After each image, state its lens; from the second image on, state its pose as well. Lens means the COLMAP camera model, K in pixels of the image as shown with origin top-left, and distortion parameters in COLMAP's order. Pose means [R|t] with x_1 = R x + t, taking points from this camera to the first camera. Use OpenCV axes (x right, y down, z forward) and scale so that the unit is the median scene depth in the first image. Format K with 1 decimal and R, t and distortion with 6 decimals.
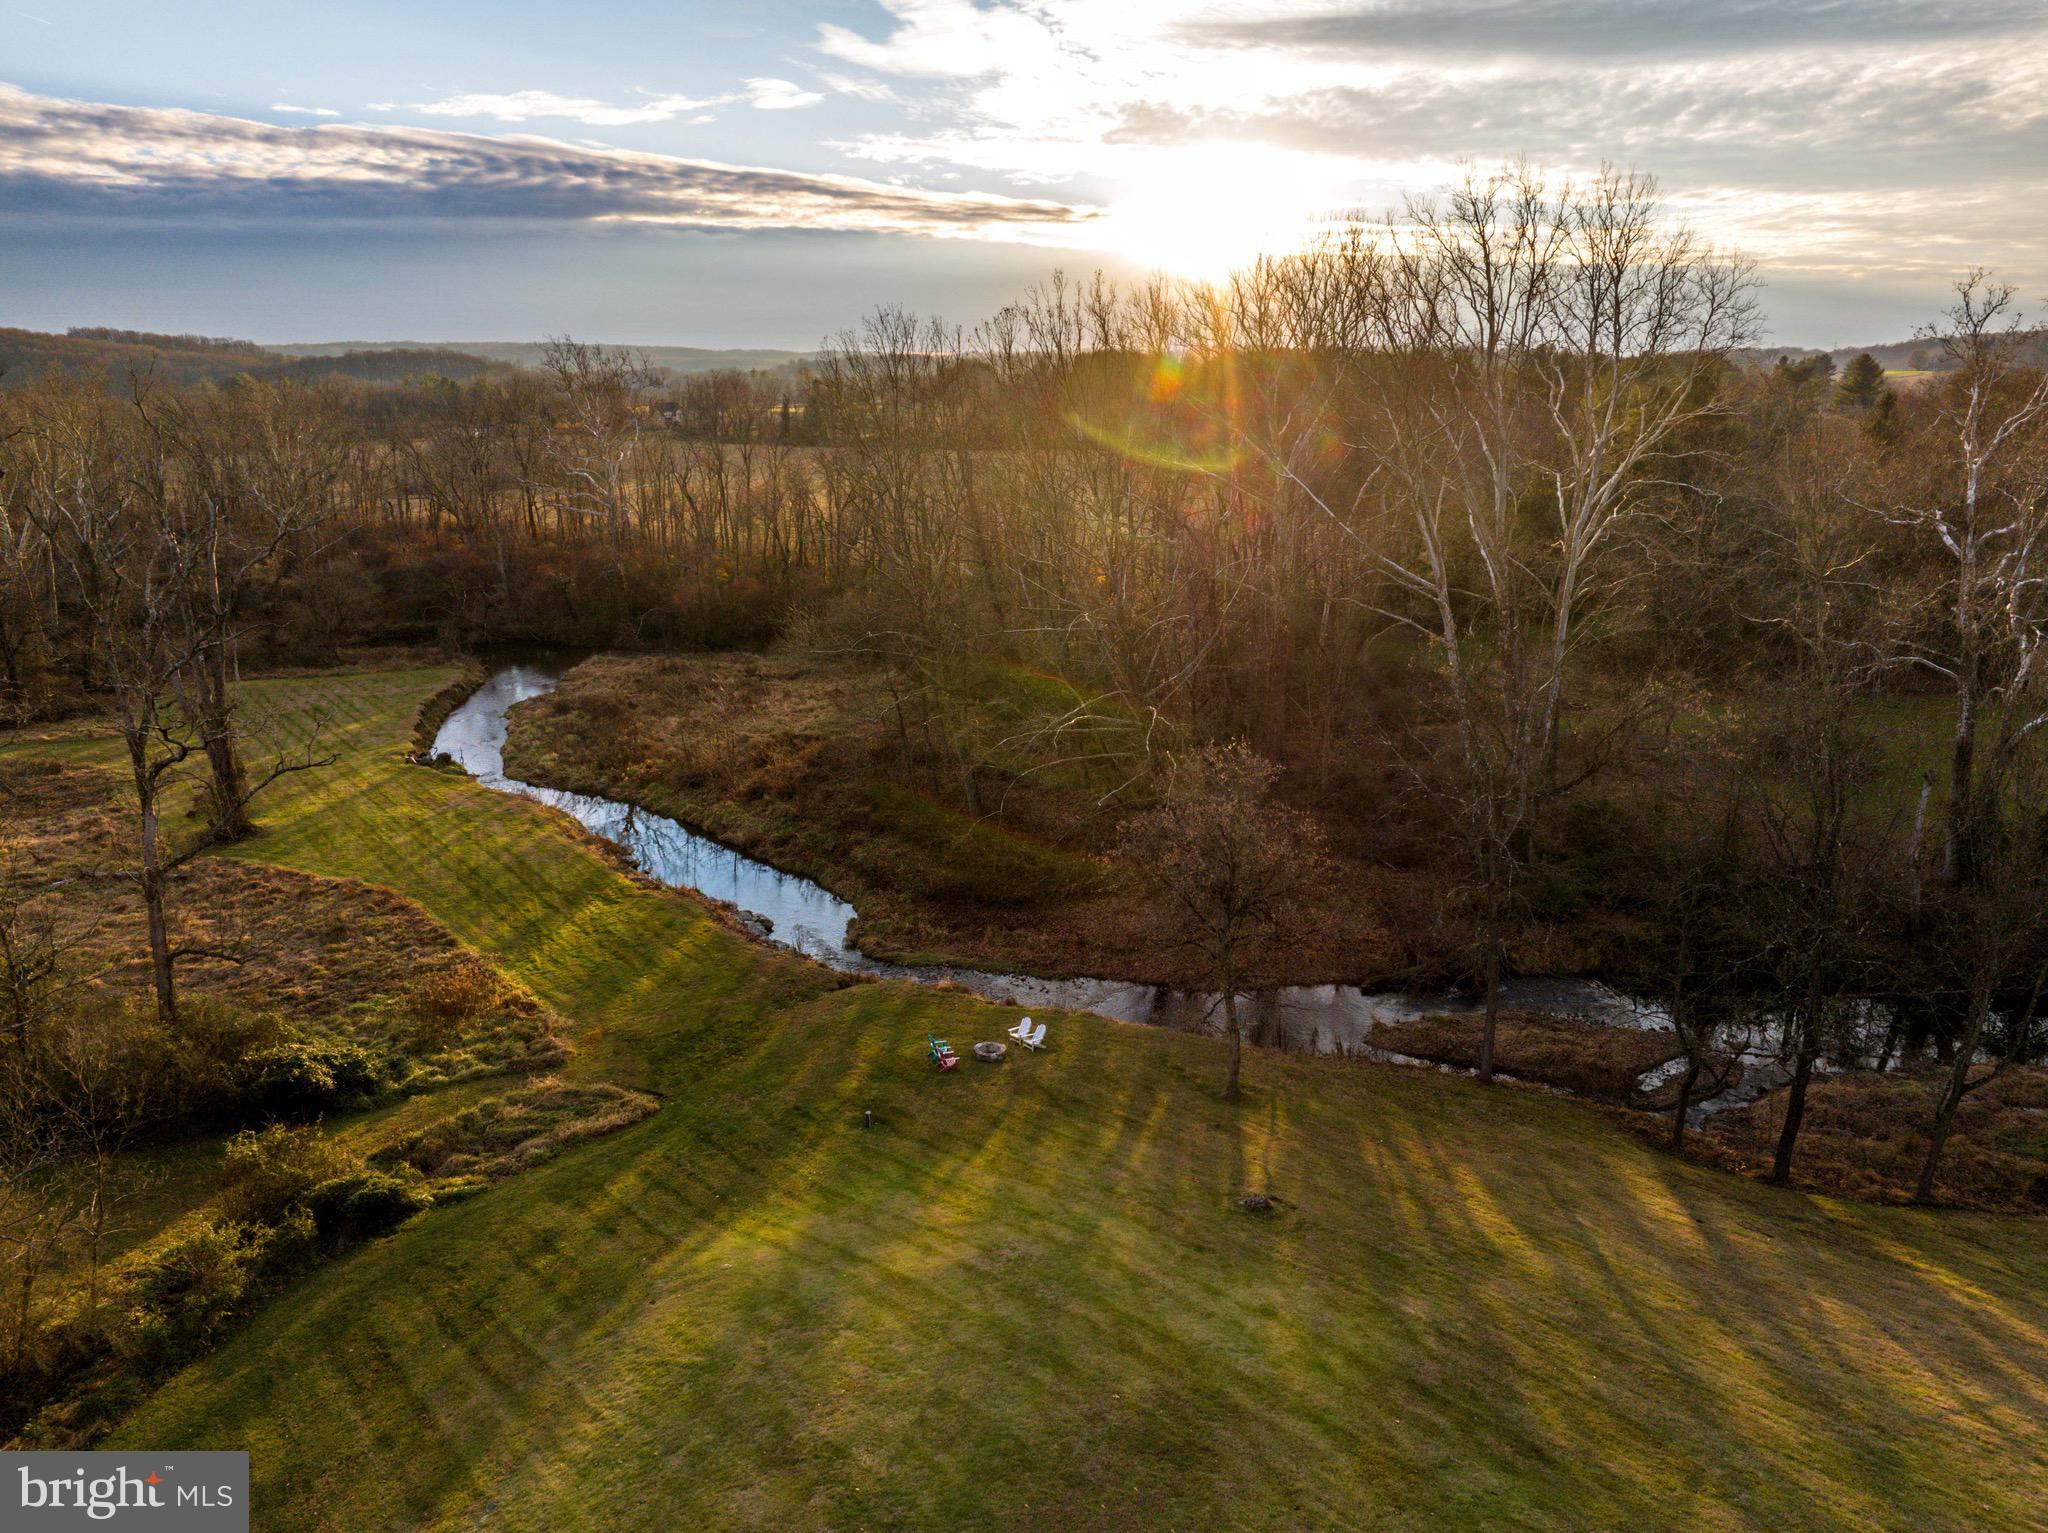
lens RADIAL K [[1452.8, 0, 1024.0], [0, 1452.8, 766.5], [0, 0, 1]] dist [-0.030975, 0.000364]
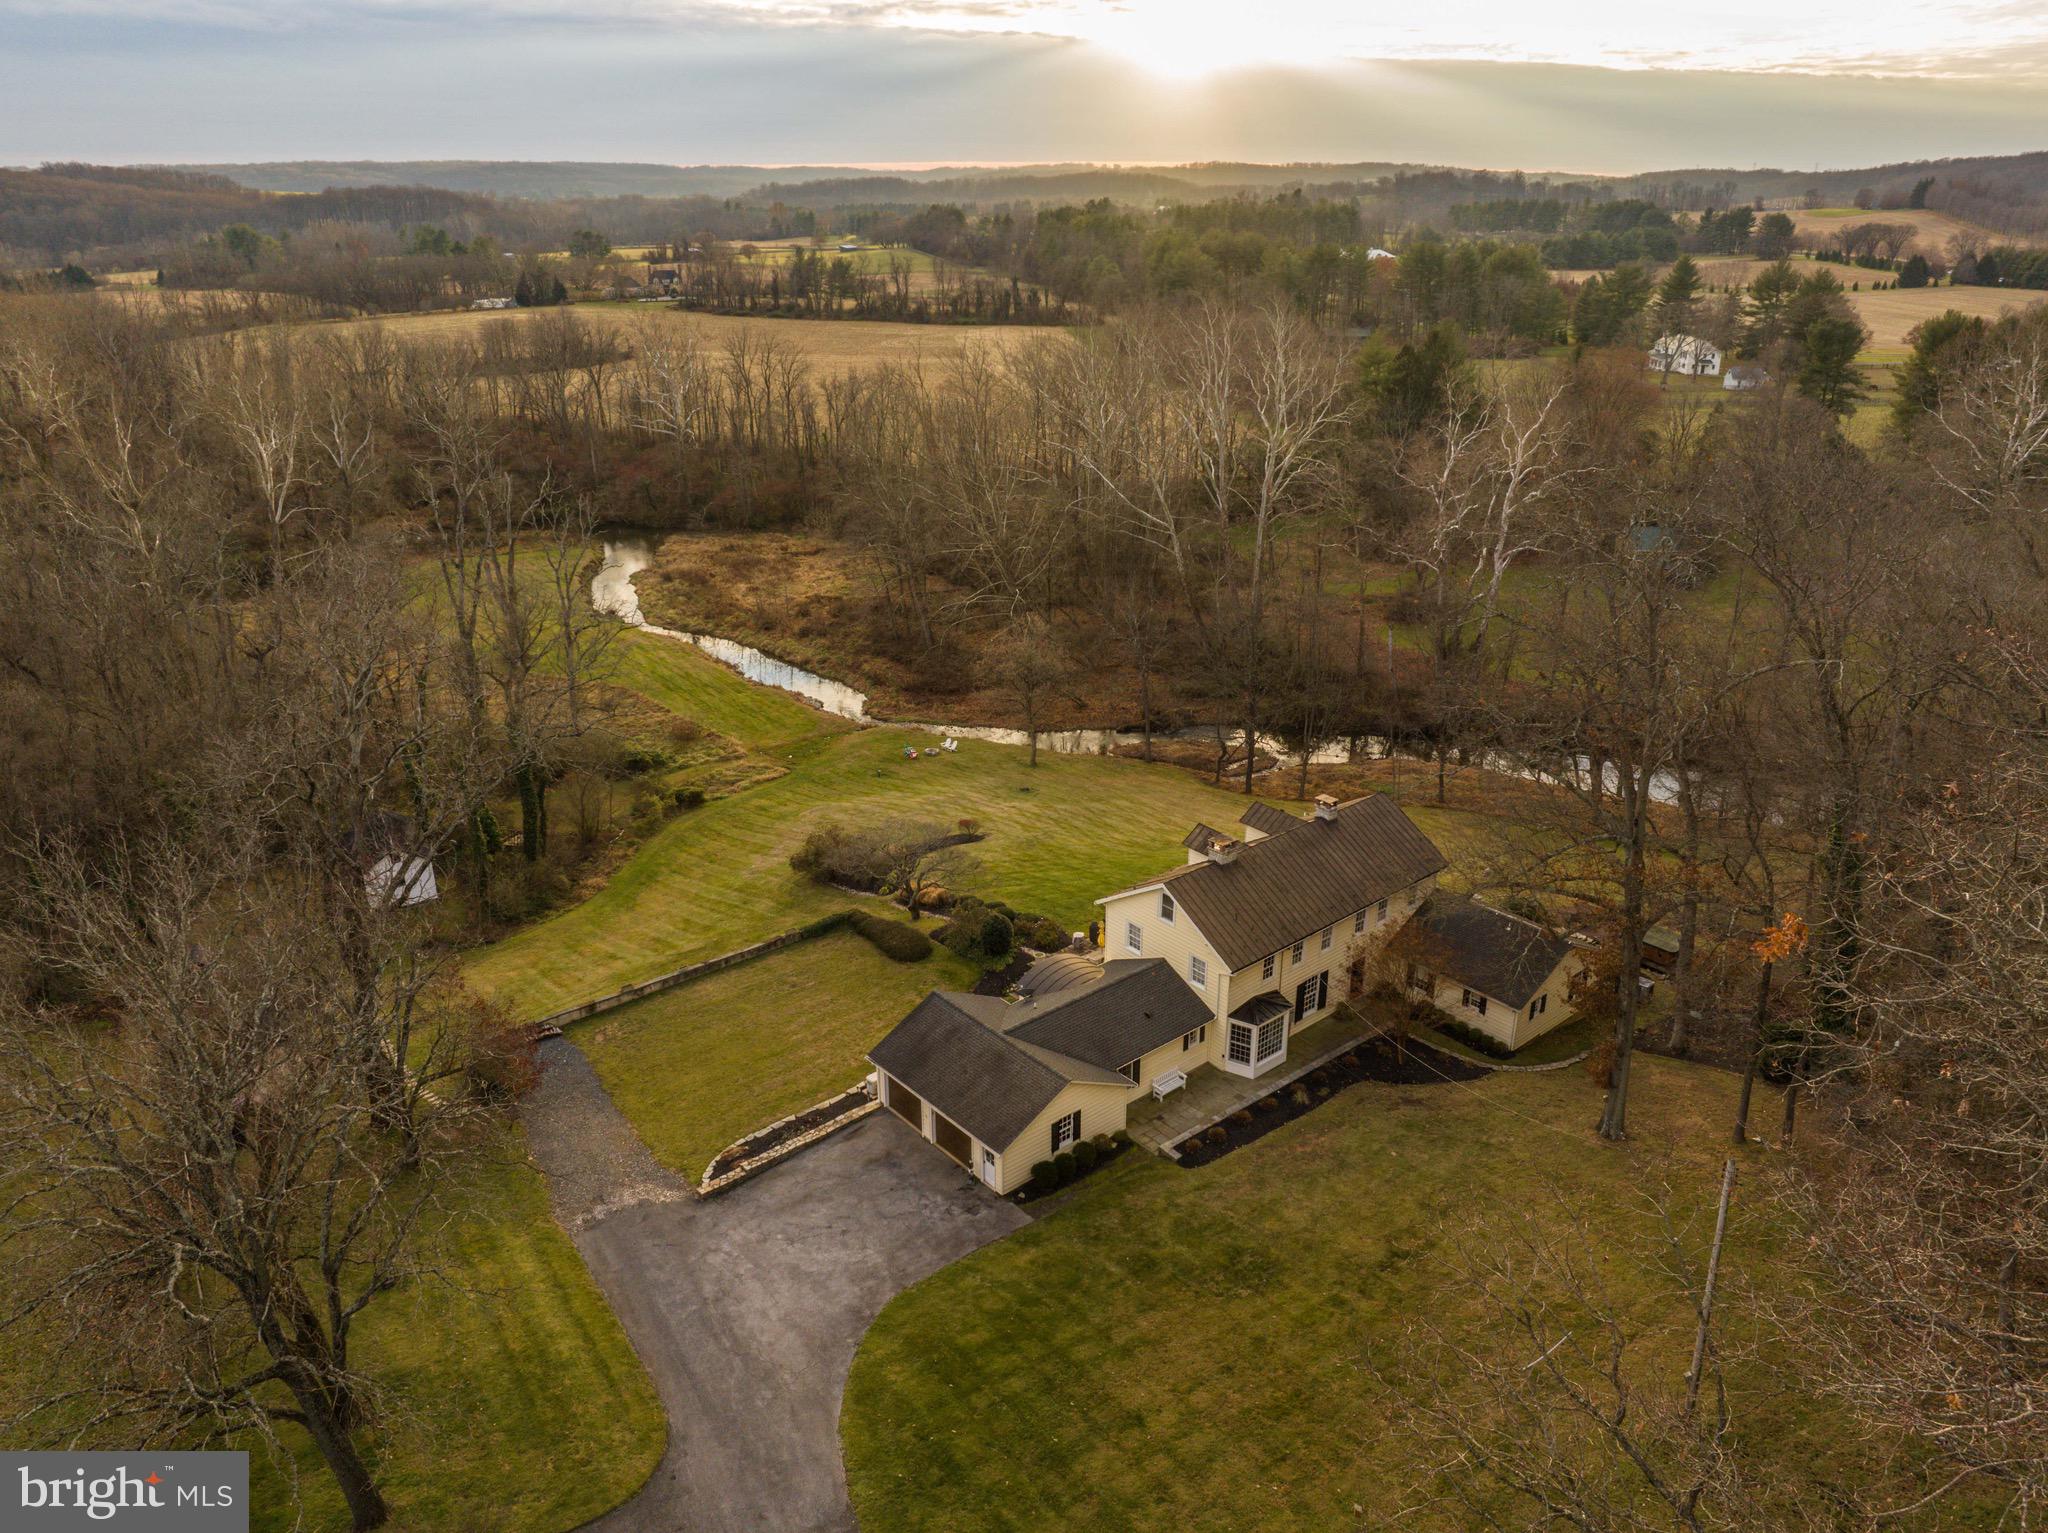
lens RADIAL K [[1452.8, 0, 1024.0], [0, 1452.8, 766.5], [0, 0, 1]] dist [-0.030975, 0.000364]
pose [[0.999894, -0.005547, 0.013442, 0.061834], [0.003920, 0.992979, 0.118224, -0.032315], [-0.014003, -0.118158, 0.992896, -0.863719]]
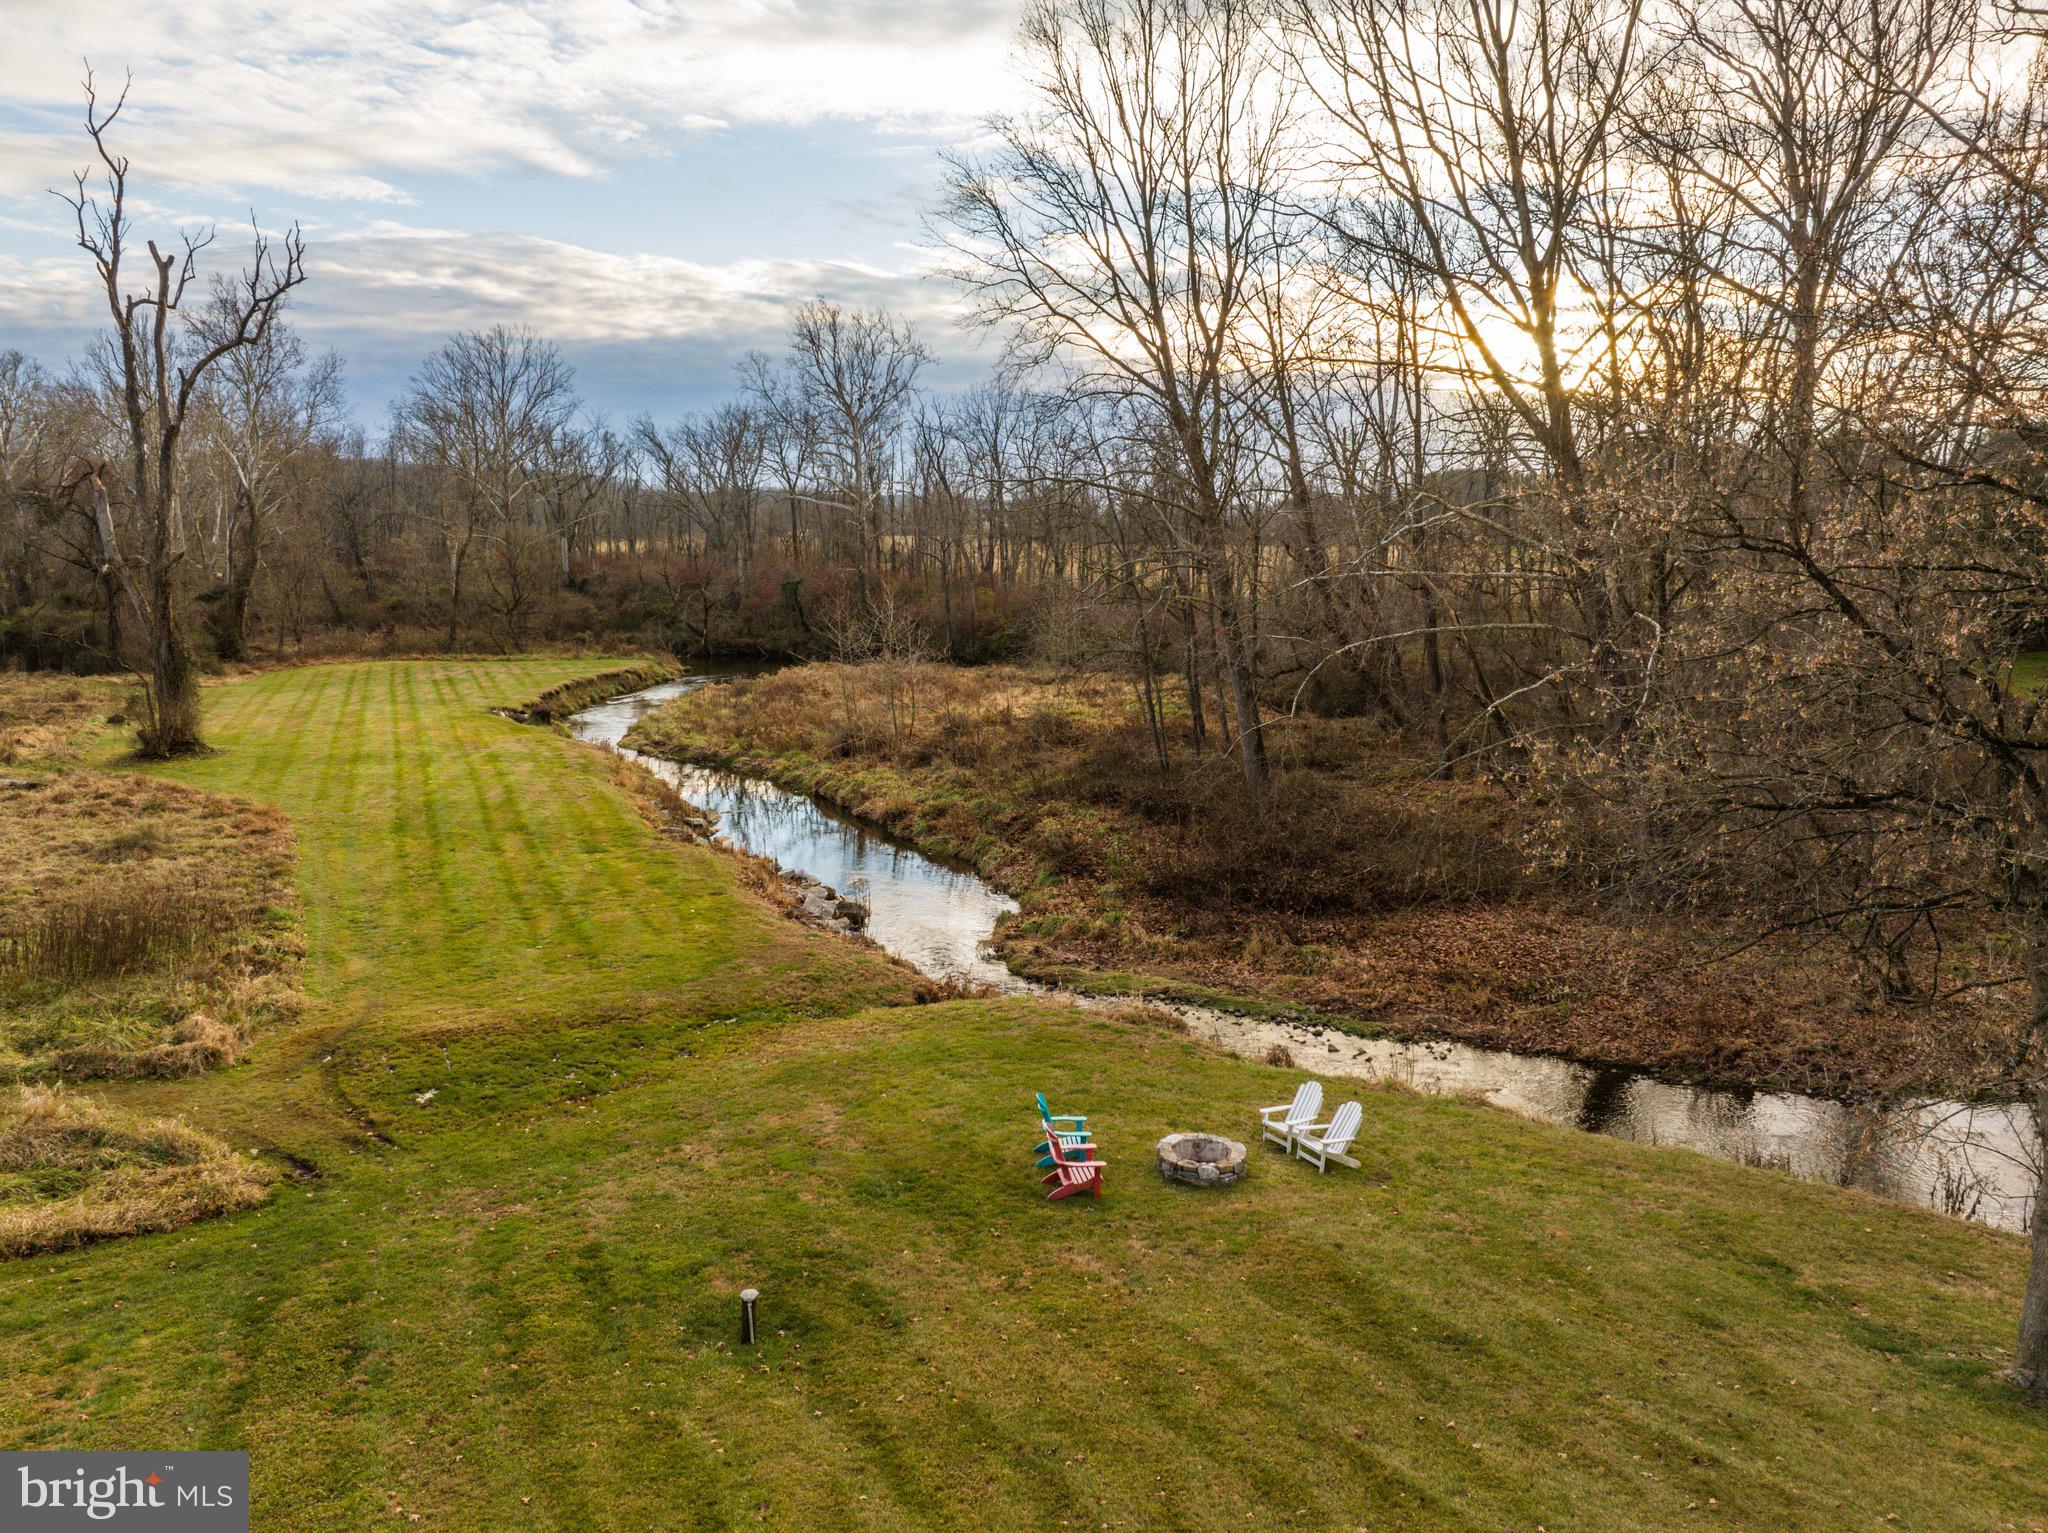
lens RADIAL K [[1452.8, 0, 1024.0], [0, 1452.8, 766.5], [0, 0, 1]] dist [-0.030975, 0.000364]
pose [[0.973481, 0.047661, -0.223749, 0.006756], [-0.070843, 0.992784, -0.096749, 0.096081], [0.217524, 0.110034, 0.969833, 0.439236]]
